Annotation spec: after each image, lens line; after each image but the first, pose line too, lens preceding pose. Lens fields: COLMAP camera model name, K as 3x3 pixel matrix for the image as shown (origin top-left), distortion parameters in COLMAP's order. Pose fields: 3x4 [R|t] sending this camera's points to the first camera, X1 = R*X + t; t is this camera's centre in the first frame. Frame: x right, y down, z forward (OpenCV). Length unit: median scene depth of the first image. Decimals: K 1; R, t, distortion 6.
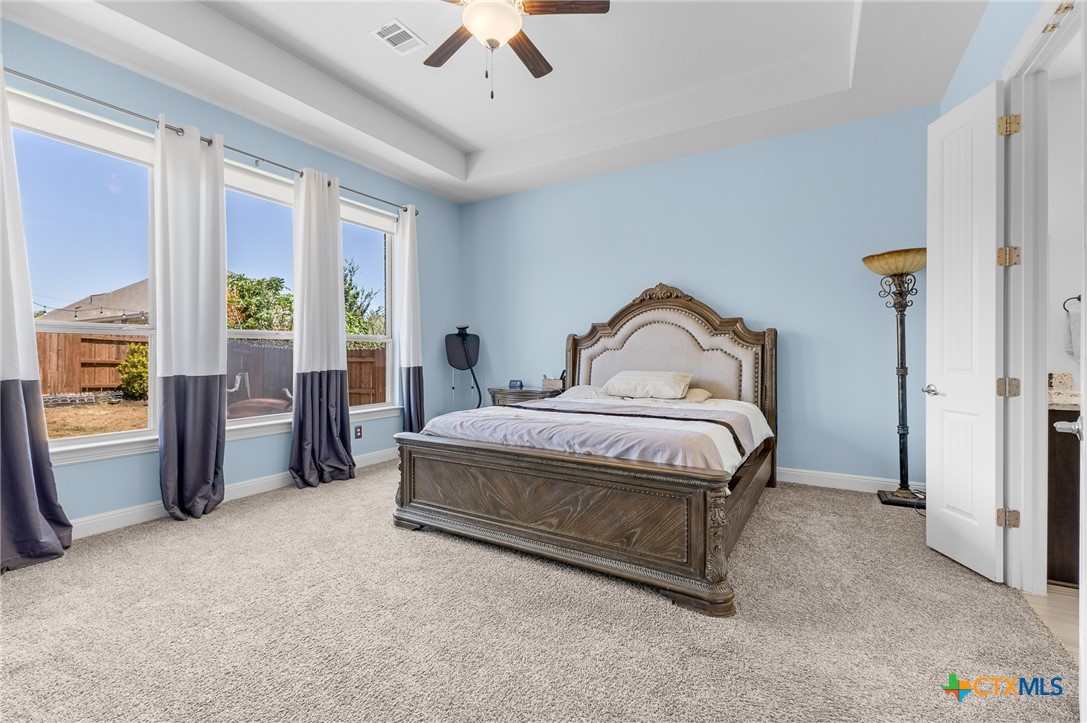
lens RADIAL K [[492.2, 0, 541.1], [0, 492.2, 355.8], [0, 0, 1]] dist [0.013174, -0.000544]
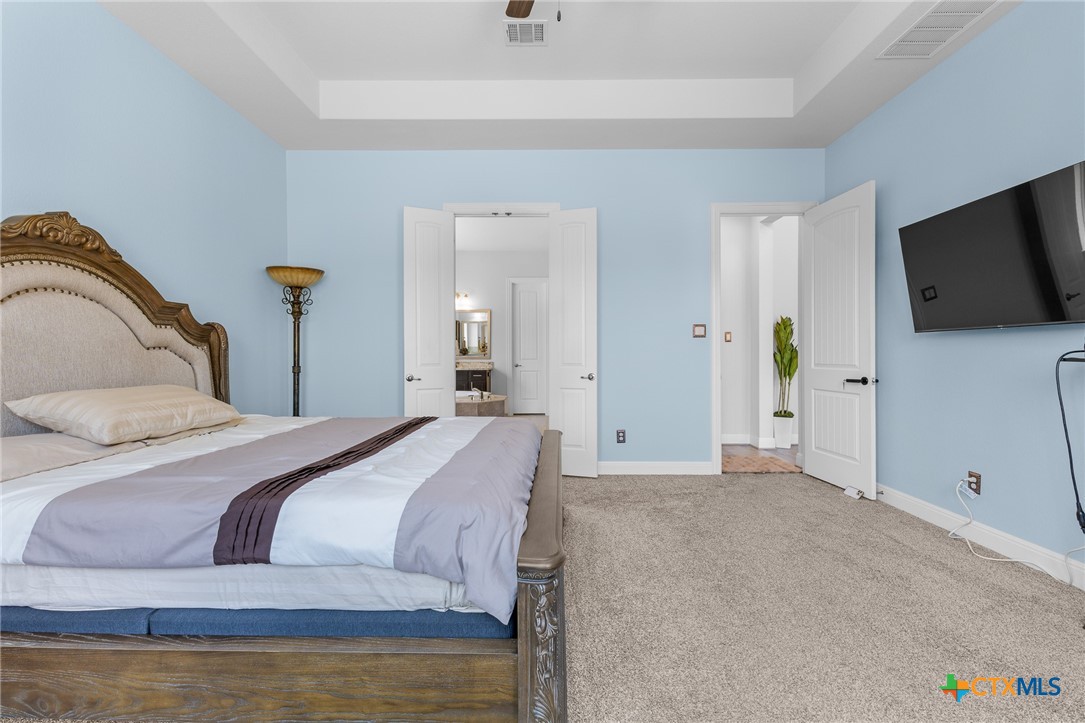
lens RADIAL K [[491.3, 0, 543.0], [0, 491.3, 357.7], [0, 0, 1]] dist [0.013174, -0.000544]
pose [[-0.478022, -0.002246, 0.878345, -0.529086], [0.004816, 0.999975, 0.005178, 0.000155], [-0.878334, 0.006706, -0.478000, 0.964693]]
